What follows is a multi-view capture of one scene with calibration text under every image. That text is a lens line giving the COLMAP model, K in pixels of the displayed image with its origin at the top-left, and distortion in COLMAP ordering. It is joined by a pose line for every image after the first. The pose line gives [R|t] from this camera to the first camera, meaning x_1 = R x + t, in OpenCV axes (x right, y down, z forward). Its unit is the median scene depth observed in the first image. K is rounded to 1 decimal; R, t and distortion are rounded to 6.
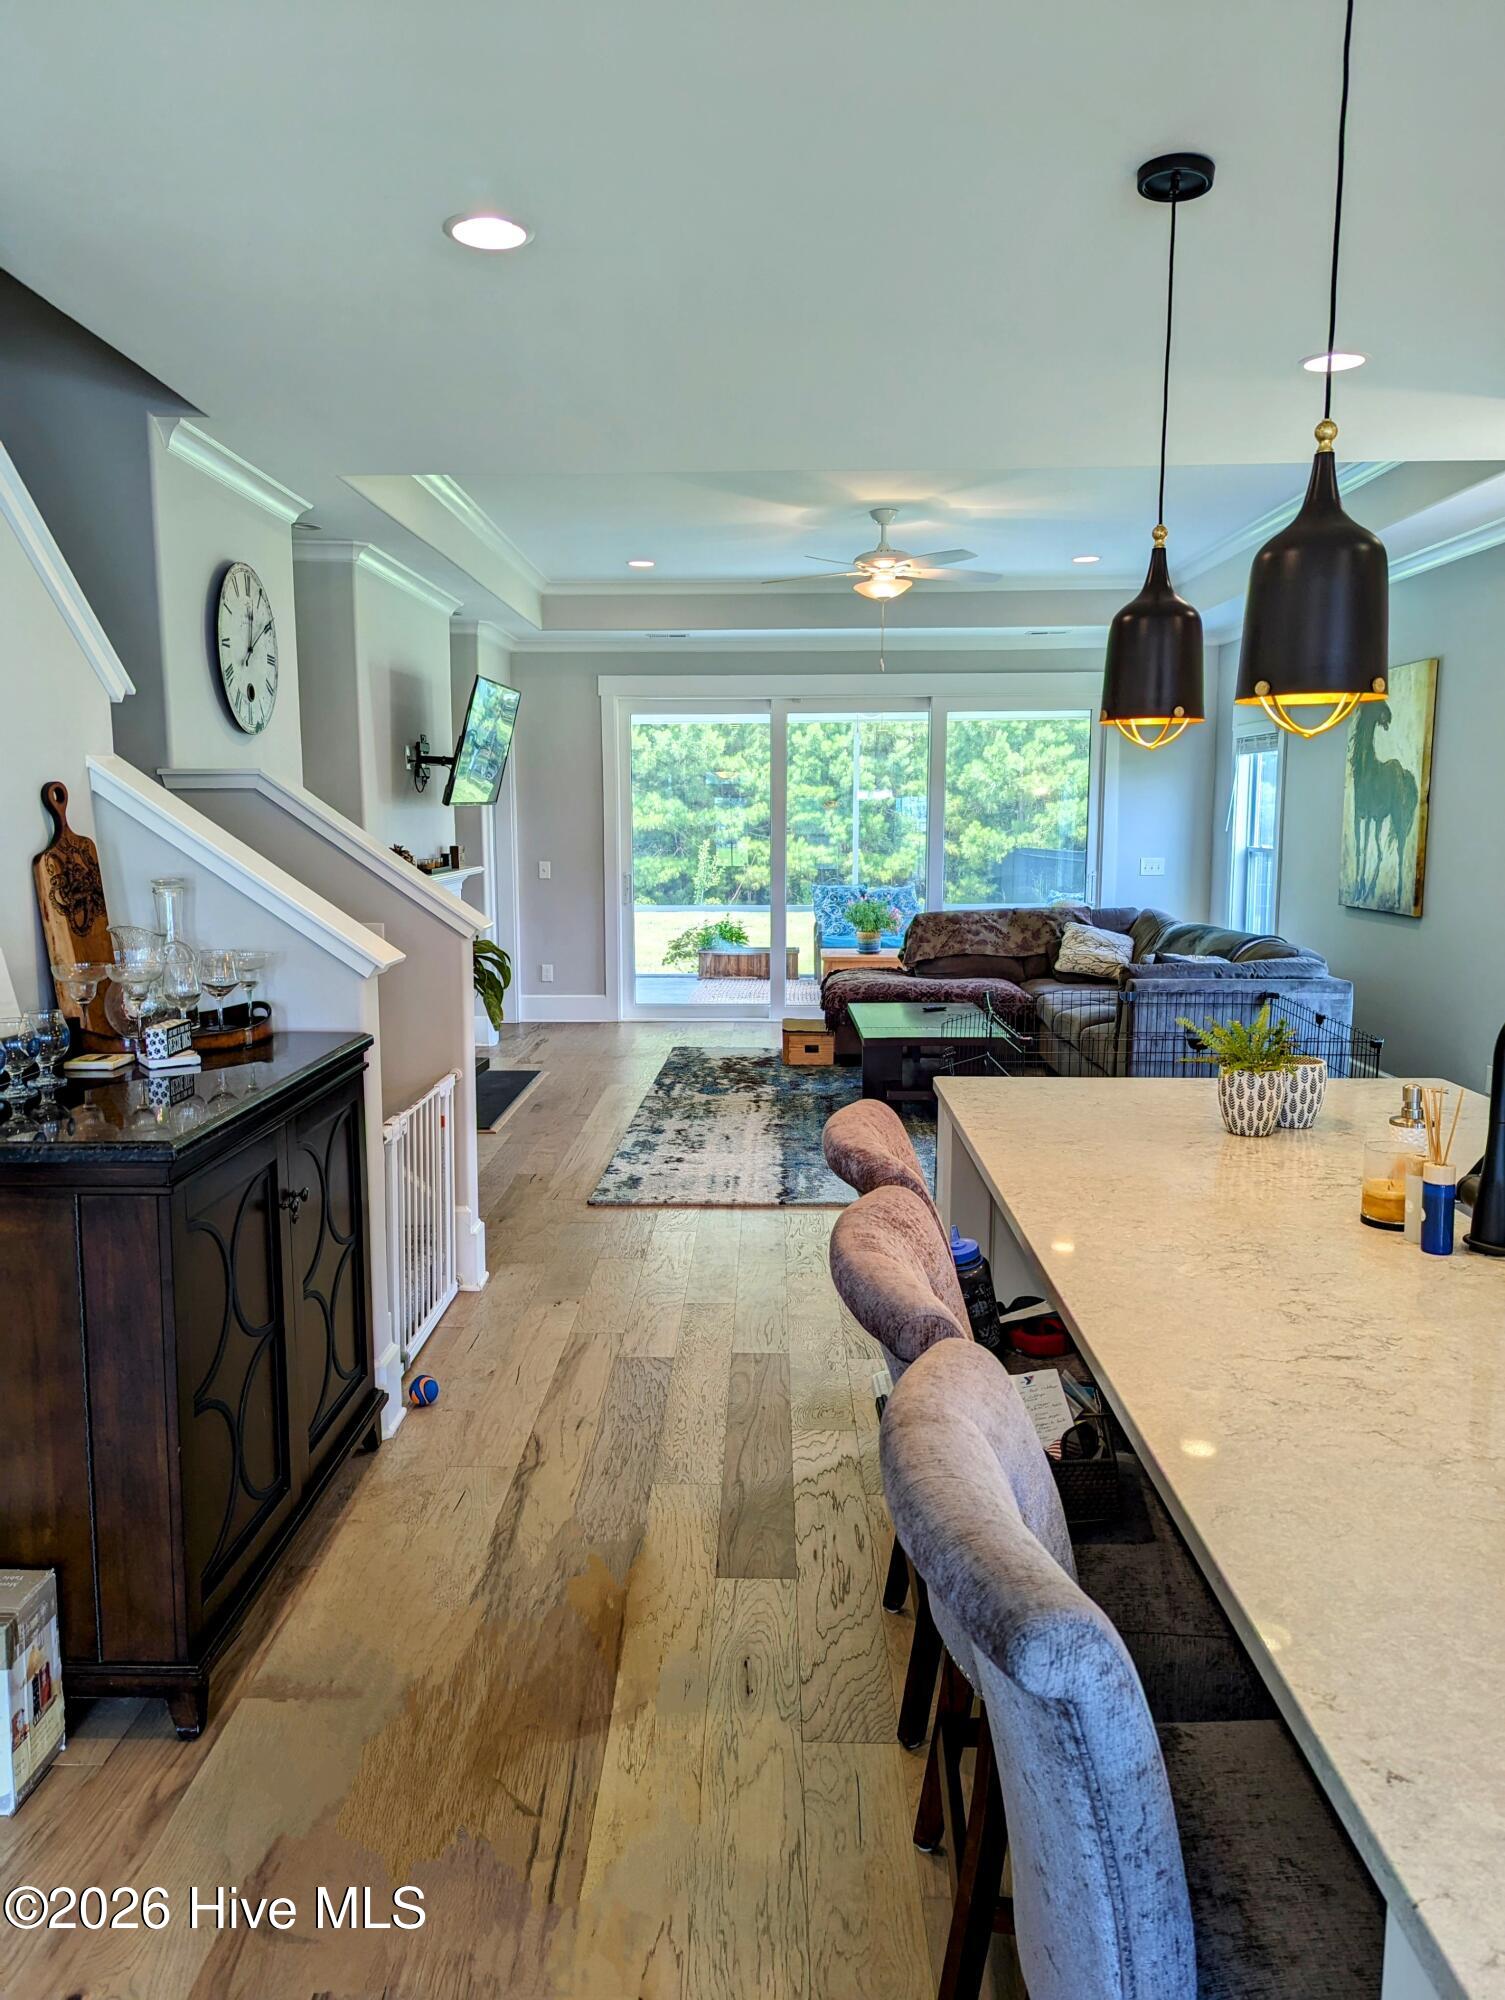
lens RADIAL K [[1393.1, 0, 725.0], [0, 1393.1, 992.2], [0, 0, 1]] dist [0.062240, -0.050916]
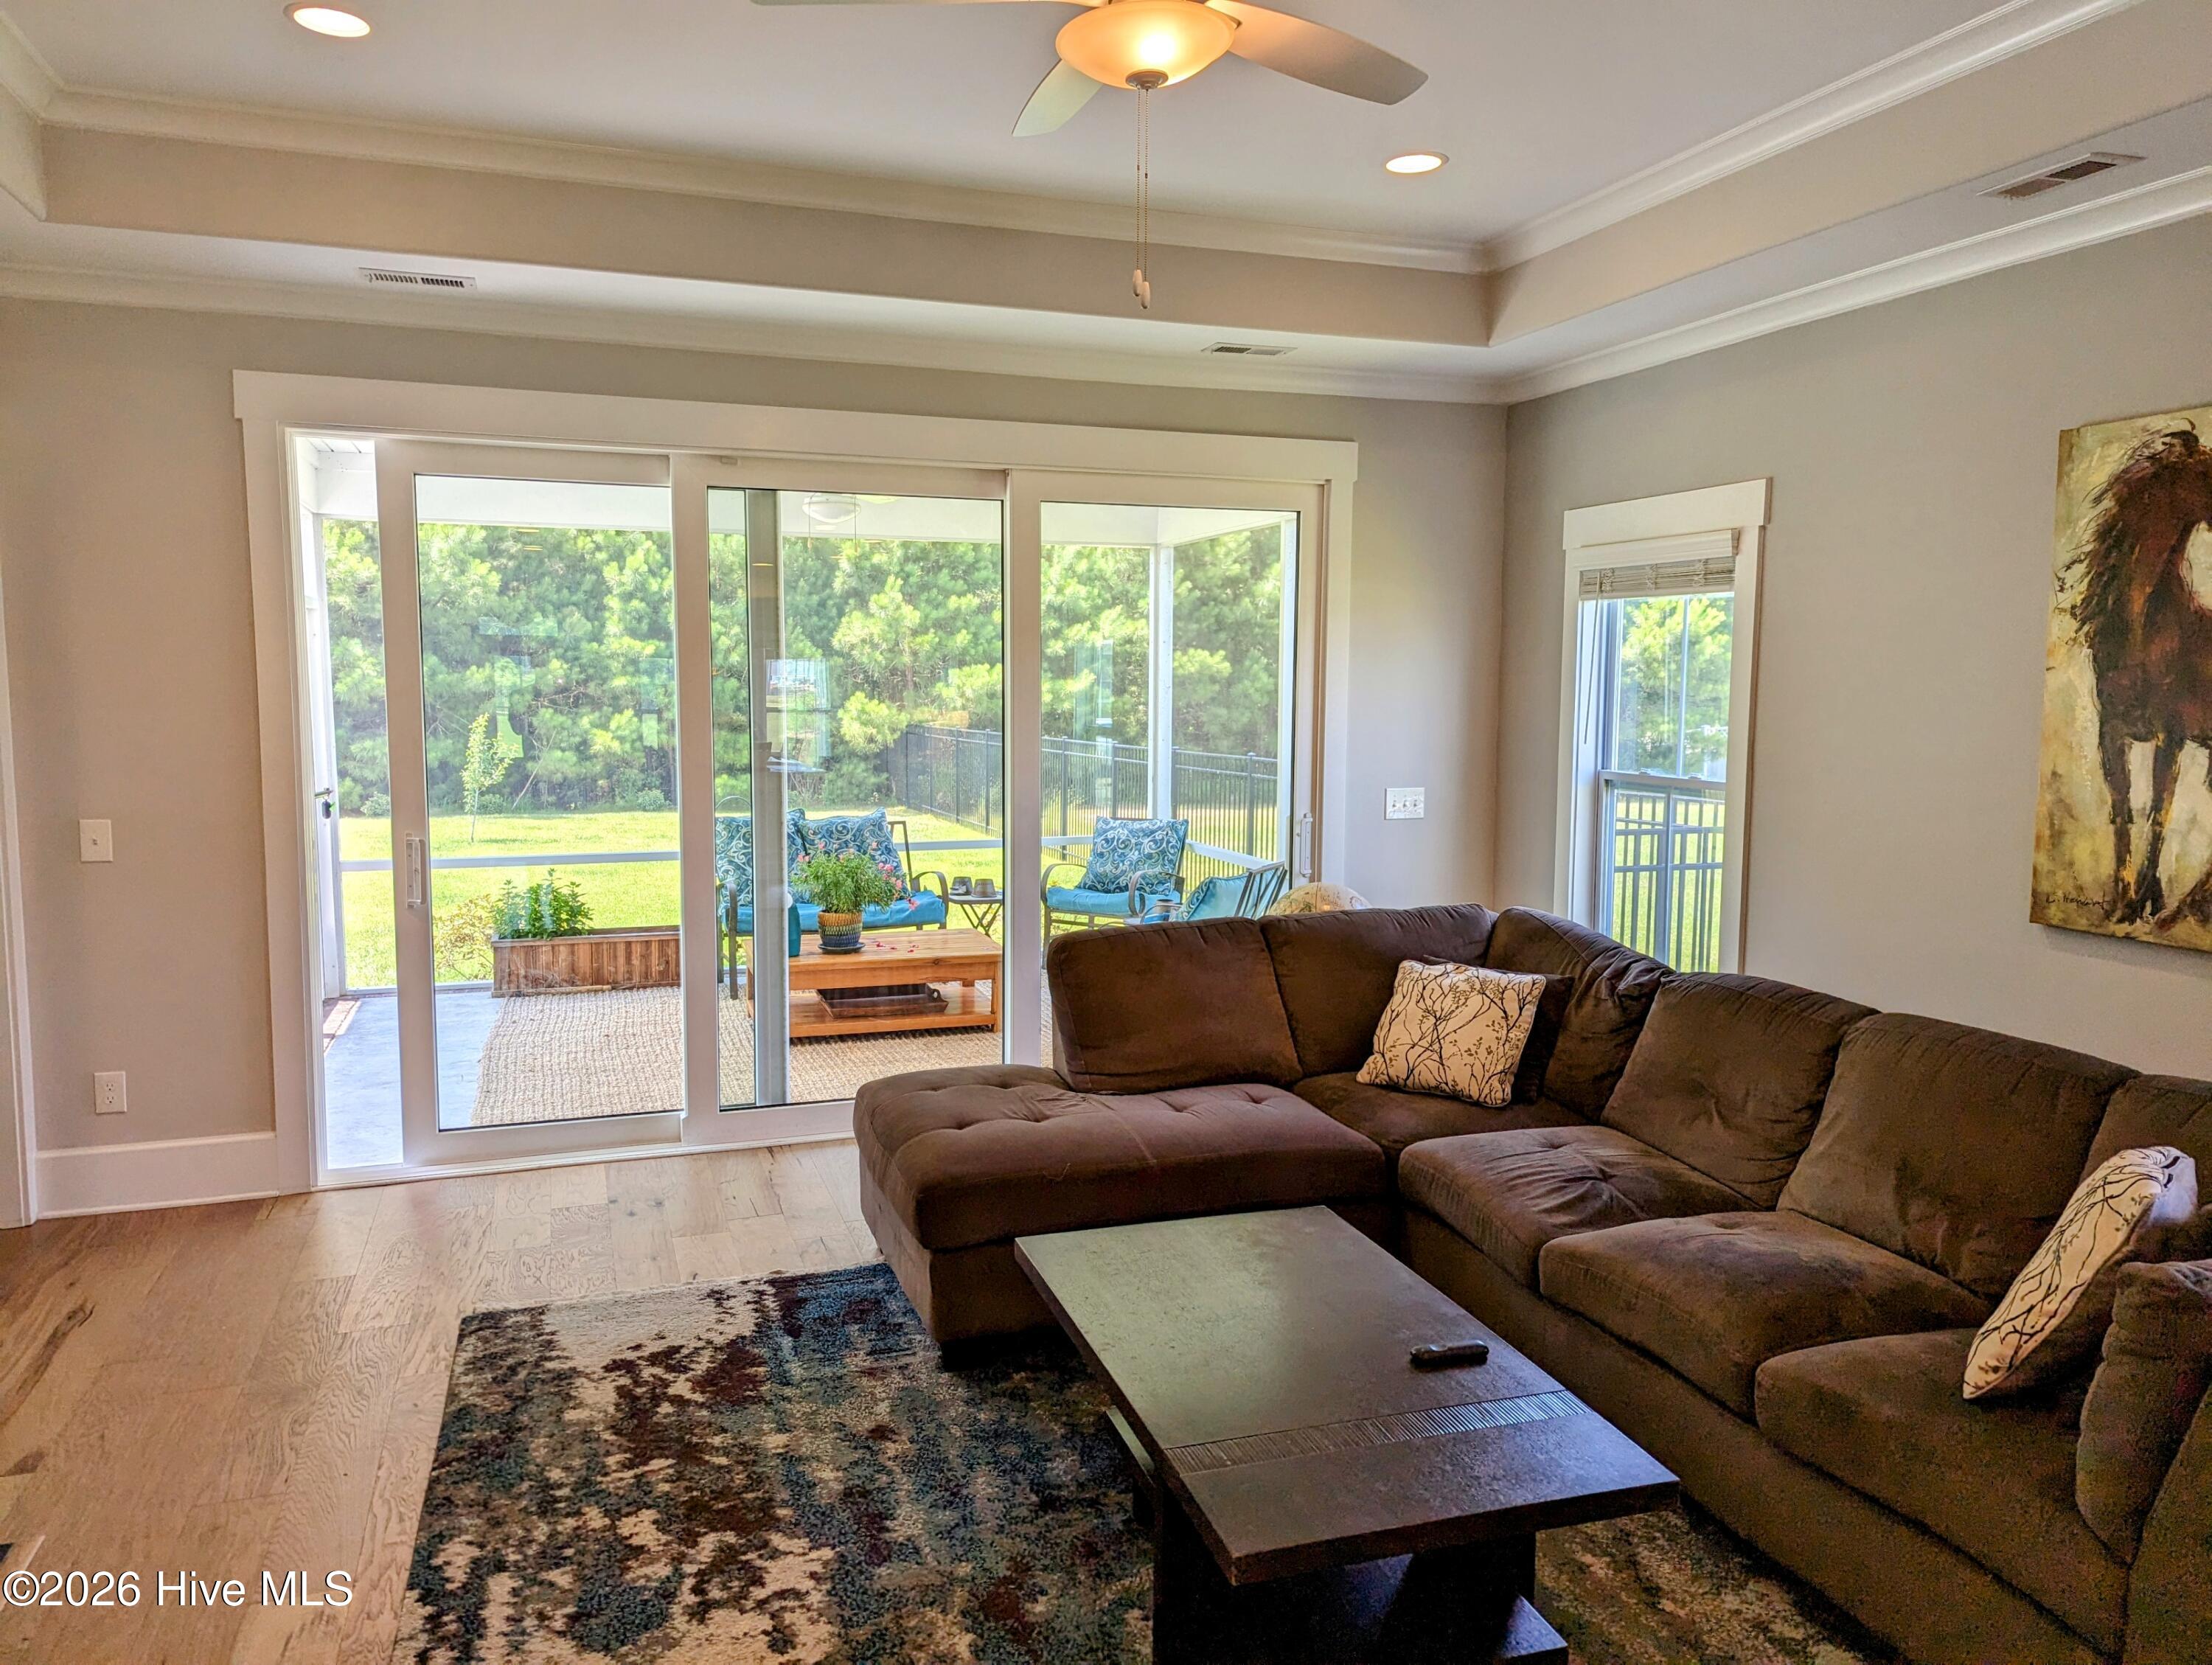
lens RADIAL K [[1540.9, 0, 1106.0], [0, 1540.9, 832.5], [0, 0, 1]] dist [0.062240, -0.050916]
pose [[0.930285, -0.028622, 0.365719, -0.032689], [0.037649, 0.999136, -0.017575, -0.098308], [-0.364900, 0.030119, 0.930559, 0.662947]]
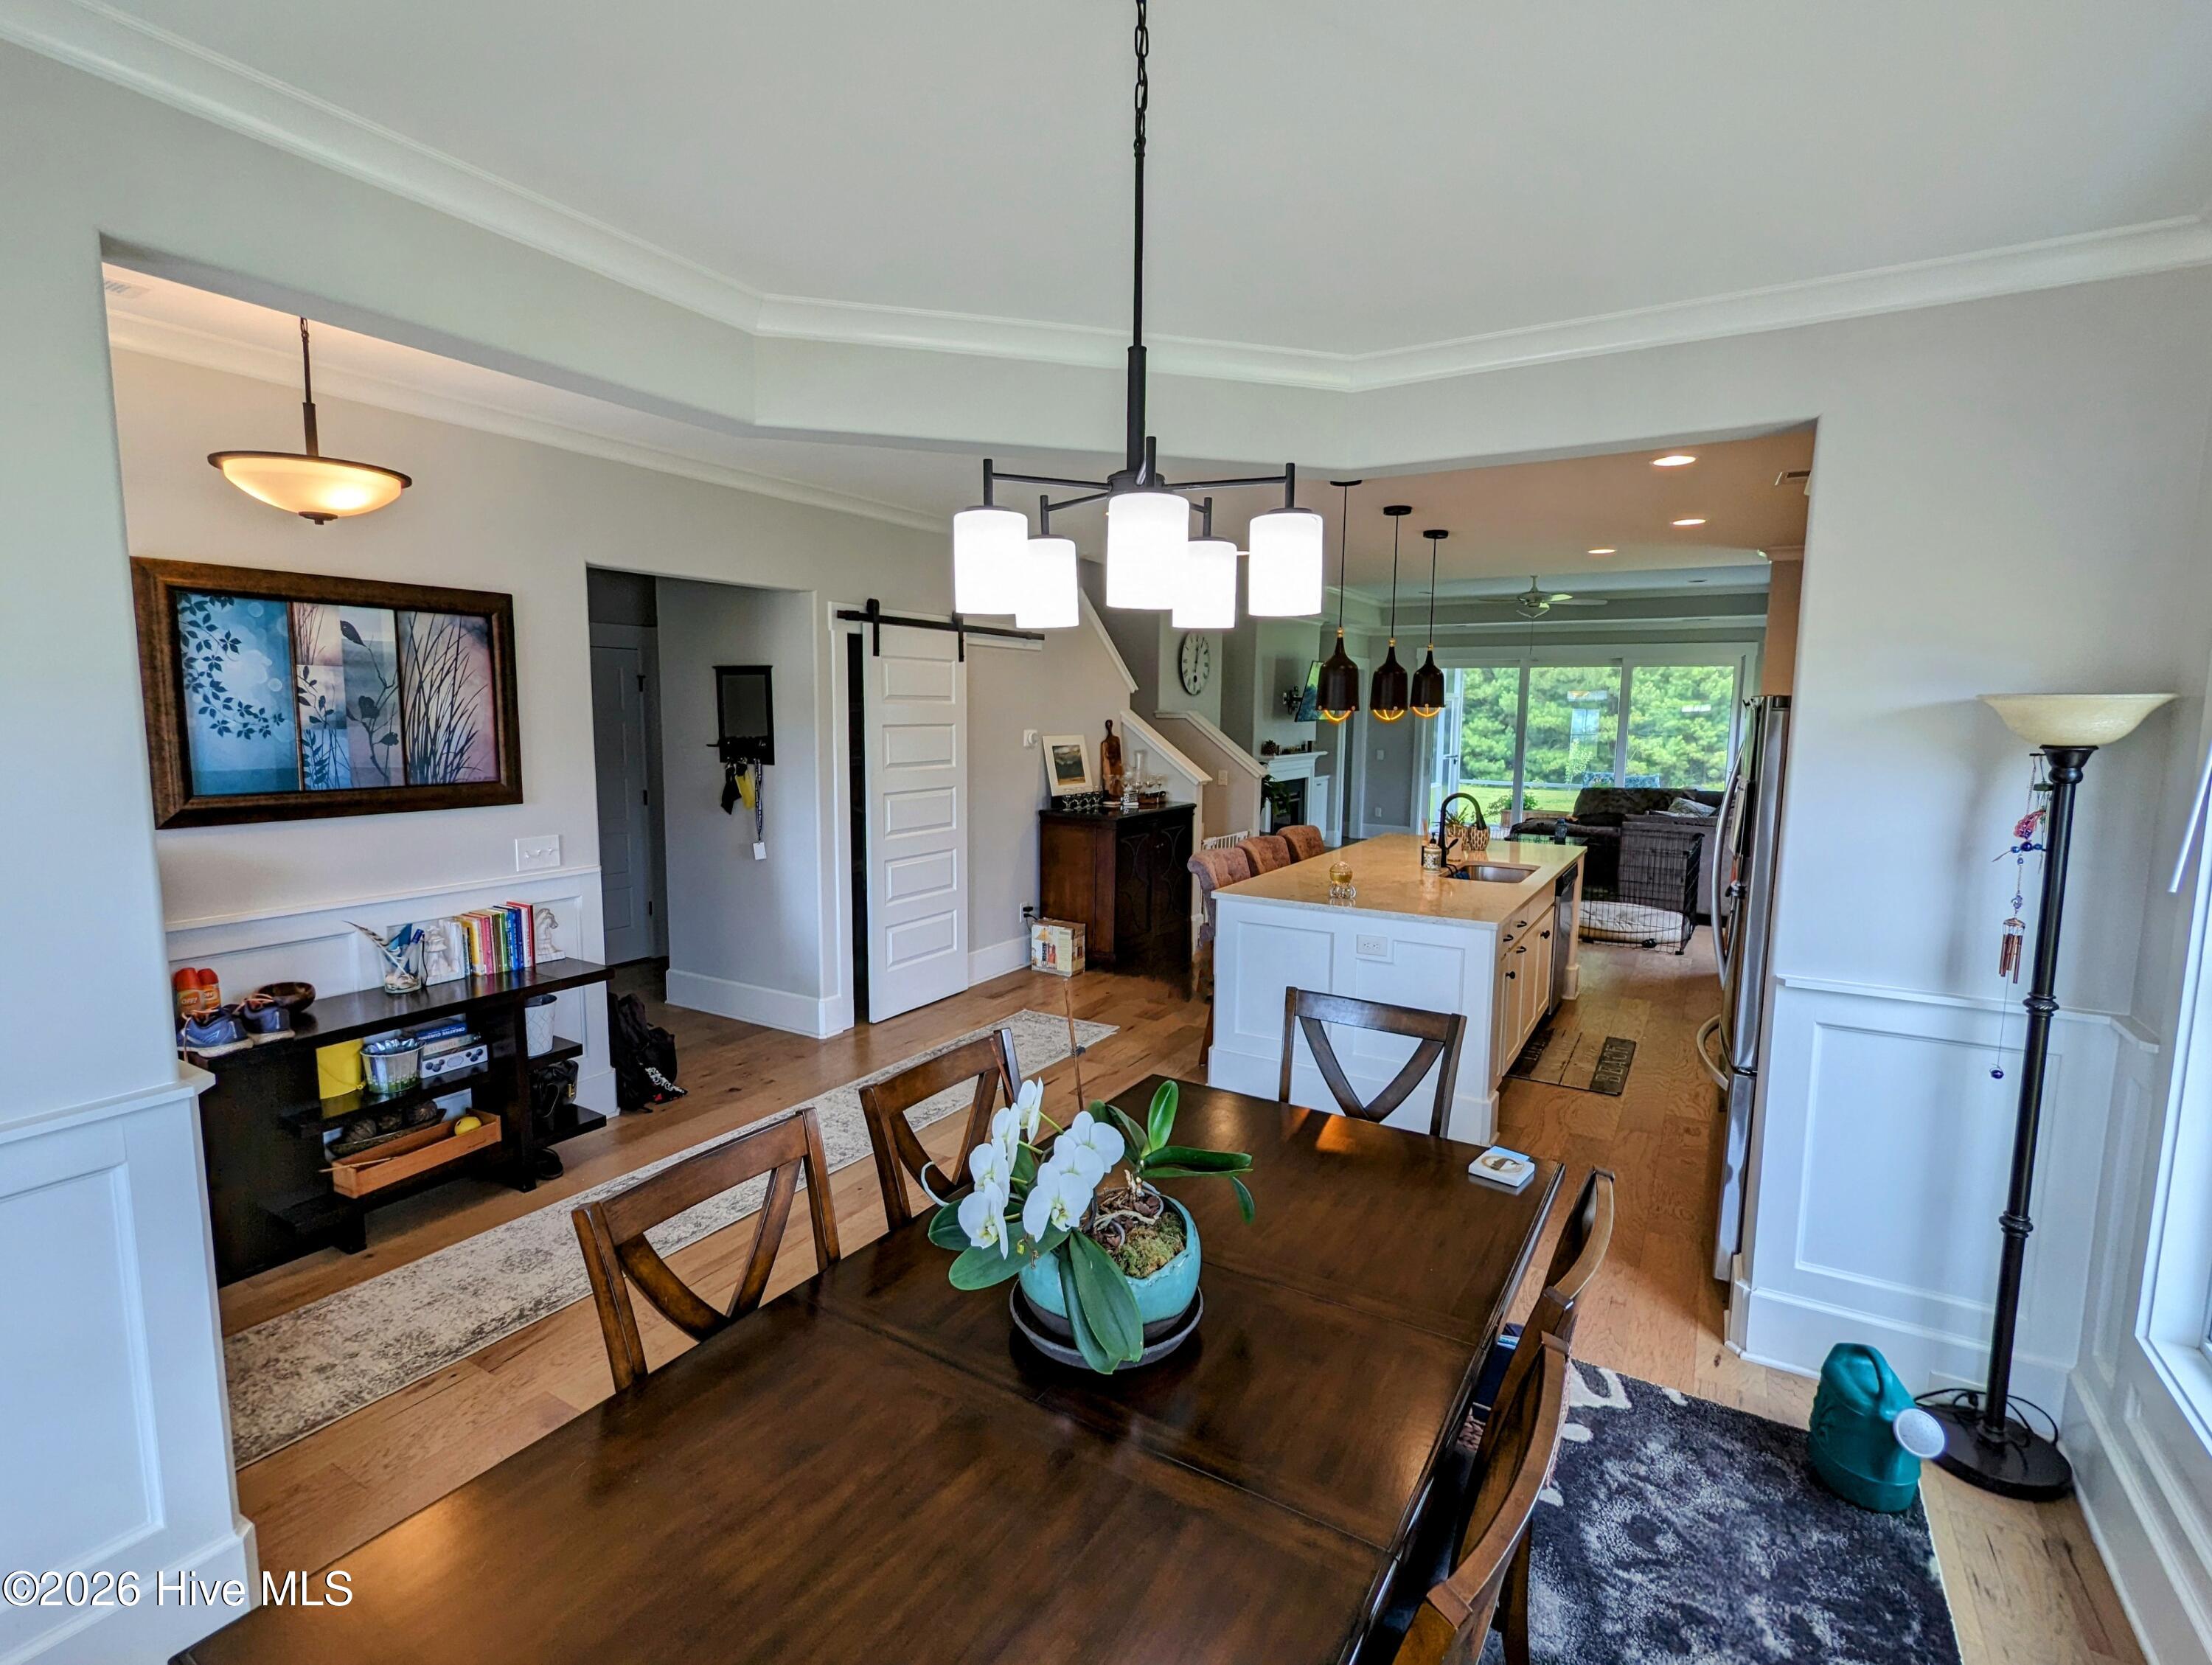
lens RADIAL K [[1049.7, 0, 1106.0], [0, 1049.7, 832.5], [0, 0, 1]] dist [0.001896, 0.000292]
pose [[0.872394, 0.070983, -0.483621, 0.303920], [-0.076905, 0.997009, 0.007607, 0.039917], [0.482715, 0.030556, 0.875244, -0.480382]]
